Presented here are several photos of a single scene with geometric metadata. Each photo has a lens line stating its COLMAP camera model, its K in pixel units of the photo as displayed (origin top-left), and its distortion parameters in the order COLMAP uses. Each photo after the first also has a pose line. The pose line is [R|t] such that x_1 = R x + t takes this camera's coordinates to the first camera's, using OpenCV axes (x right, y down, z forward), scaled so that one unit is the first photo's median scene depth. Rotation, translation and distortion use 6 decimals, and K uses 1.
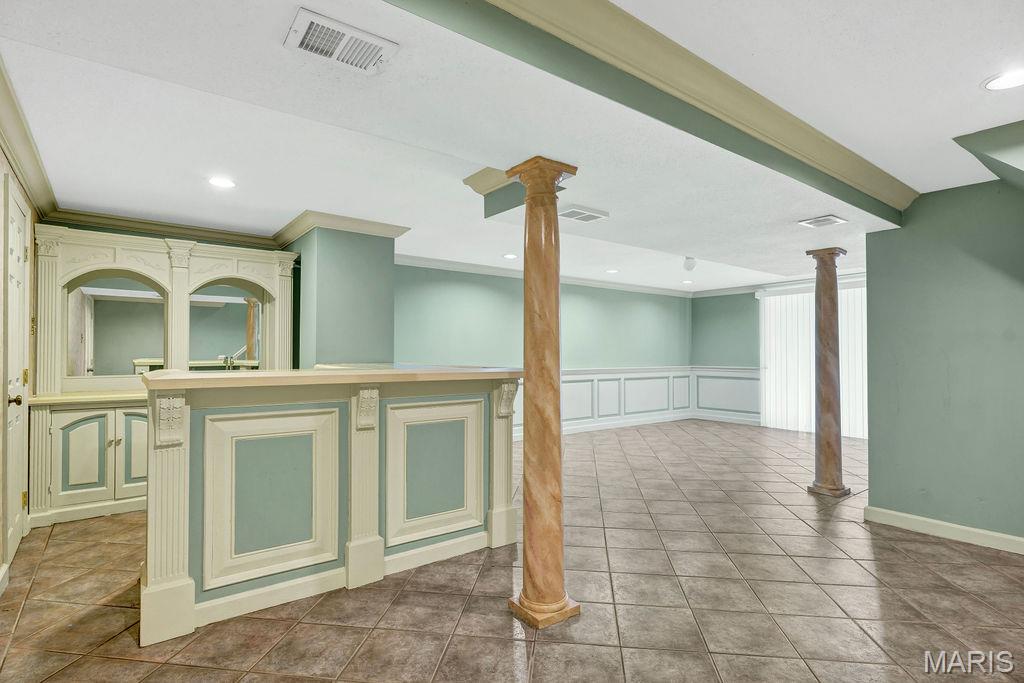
lens RADIAL K [[513.0, 0, 494.1], [0, 513.0, 347.1], [0, 0, 1]] dist [0.001013, -0.000135]
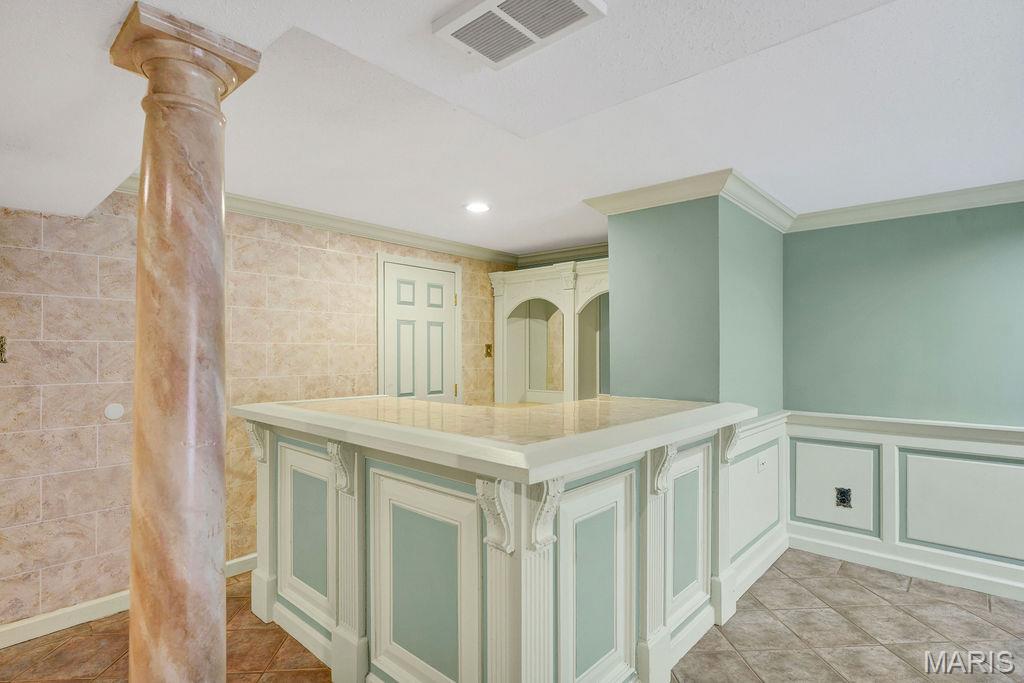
lens RADIAL K [[513.0, 0, 512.8], [0, 513.0, 341.9], [0, 0, 1]] dist [0.001013, -0.000135]
pose [[0.217239, -0.021700, -0.975877, 0.430830], [0.011896, 0.999737, -0.019583, -0.037293], [0.976046, -0.007355, 0.217440, 0.800391]]
